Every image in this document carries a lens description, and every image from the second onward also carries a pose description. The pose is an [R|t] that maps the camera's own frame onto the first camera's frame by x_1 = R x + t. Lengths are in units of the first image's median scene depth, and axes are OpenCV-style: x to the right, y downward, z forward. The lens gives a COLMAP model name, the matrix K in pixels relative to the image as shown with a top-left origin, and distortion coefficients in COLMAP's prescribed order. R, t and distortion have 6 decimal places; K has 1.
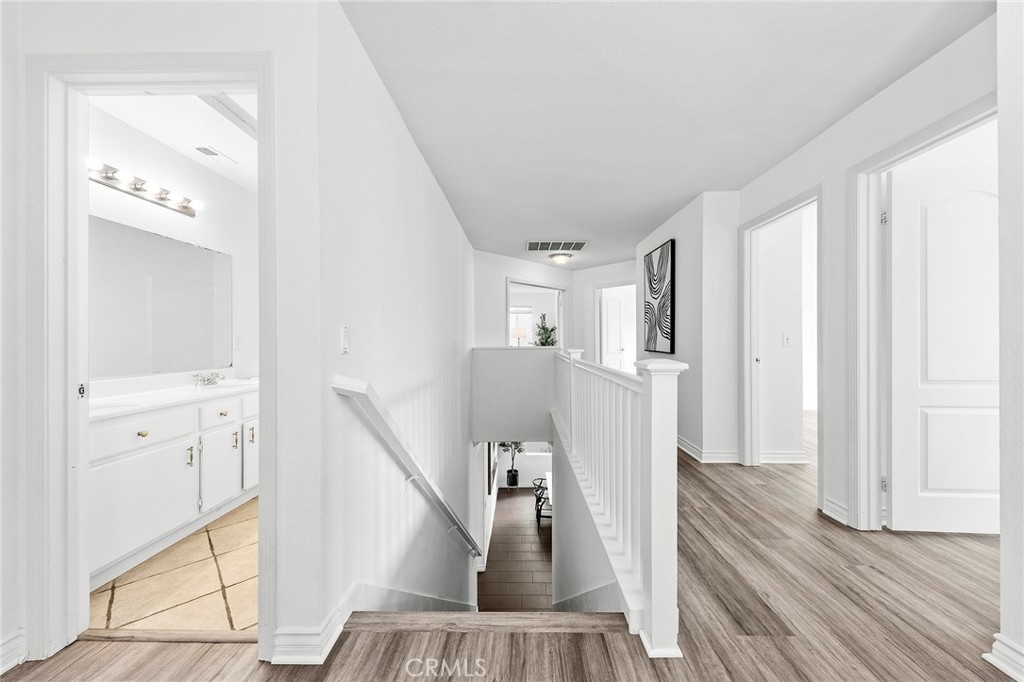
lens RADIAL K [[370.4, 0, 521.2], [0, 370.4, 339.9], [0, 0, 1]] dist [0.011209, -0.002780]
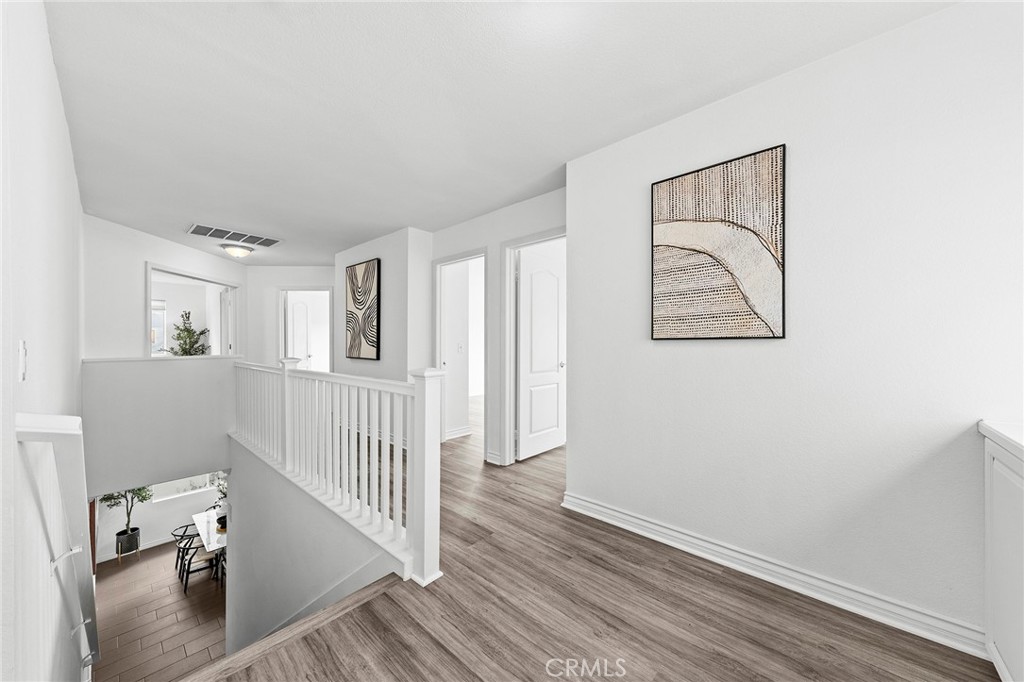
lens RADIAL K [[370.4, 0, 514.8], [0, 370.4, 343.4], [0, 0, 1]] dist [0.011209, -0.002780]
pose [[0.656663, 0.001261, 0.754183, -0.287954], [-0.002764, 0.999996, 0.000735, -0.025380], [-0.754179, -0.002567, 0.656663, -0.088362]]
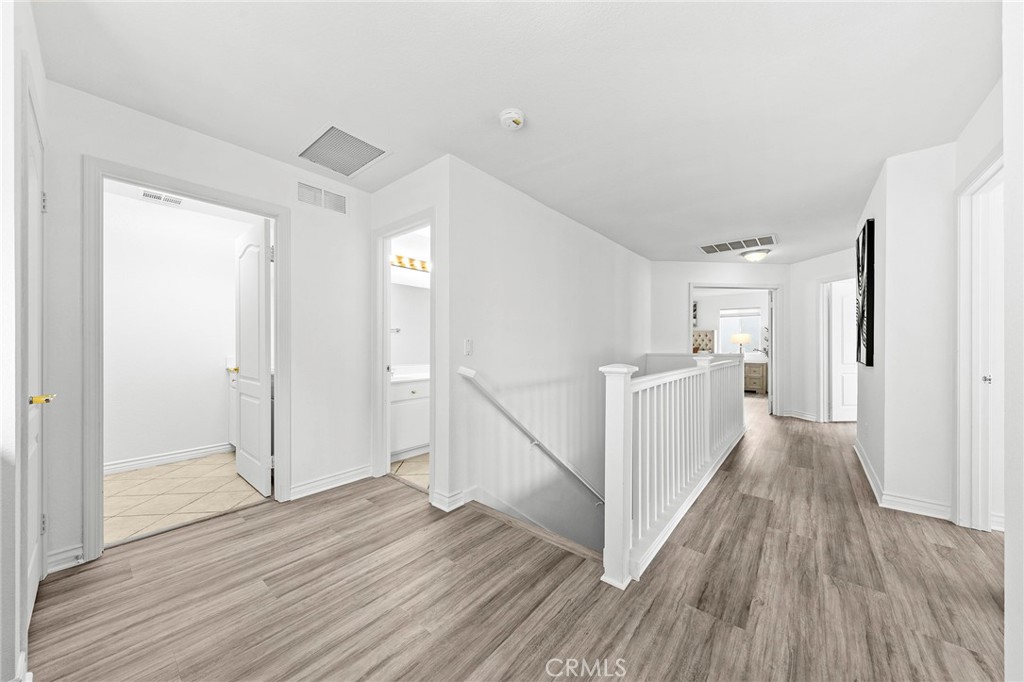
lens RADIAL K [[370.4, 0, 507.2], [0, 370.4, 347.0], [0, 0, 1]] dist [0.011209, -0.002780]
pose [[0.749102, 0.005259, -0.662433, 0.616335], [-0.001271, 0.999978, 0.006501, -0.011249], [0.662453, -0.004028, 0.749093, -0.158723]]
